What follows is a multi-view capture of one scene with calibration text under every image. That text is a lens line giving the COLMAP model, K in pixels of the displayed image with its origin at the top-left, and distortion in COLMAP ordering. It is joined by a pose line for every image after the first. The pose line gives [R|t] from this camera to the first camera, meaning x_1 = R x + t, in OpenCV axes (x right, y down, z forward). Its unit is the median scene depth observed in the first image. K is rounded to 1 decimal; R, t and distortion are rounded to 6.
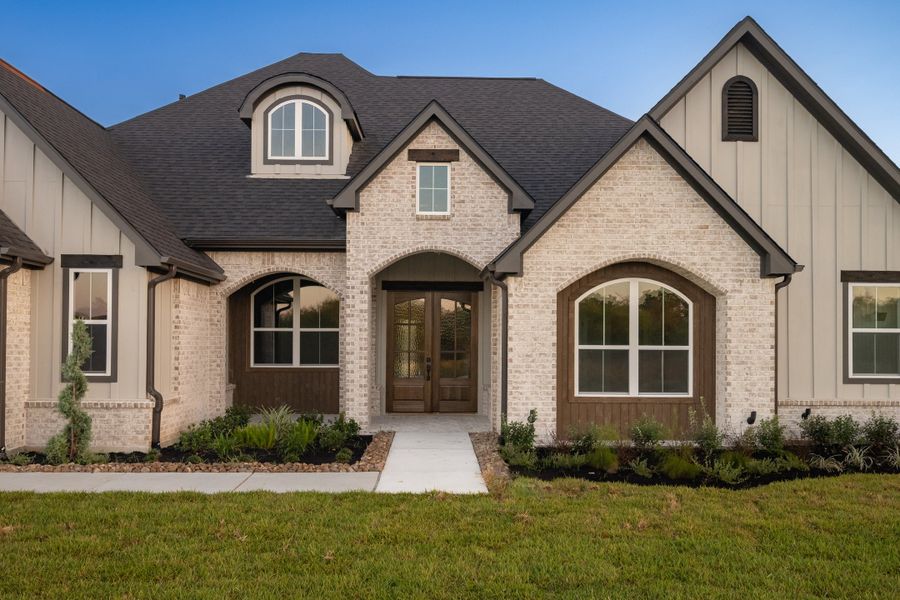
lens RADIAL K [[761.9, 0, 468.6], [0, 761.9, 366.4], [0, 0, 1]] dist [-0.018864, 0.010866]
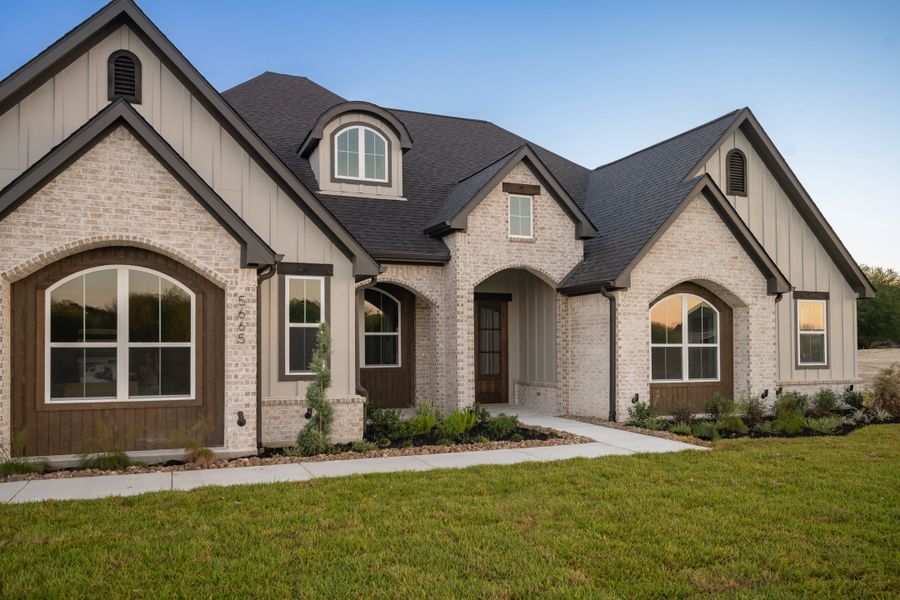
lens RADIAL K [[715.0, 0, 454.2], [0, 715.0, 381.6], [0, 0, 1]] dist [-0.021976, -0.017215]
pose [[0.932912, -0.026678, 0.359114, -0.598054], [0.022026, 0.999612, 0.017039, 0.008532], [-0.359429, -0.007986, 0.933138, -0.026811]]
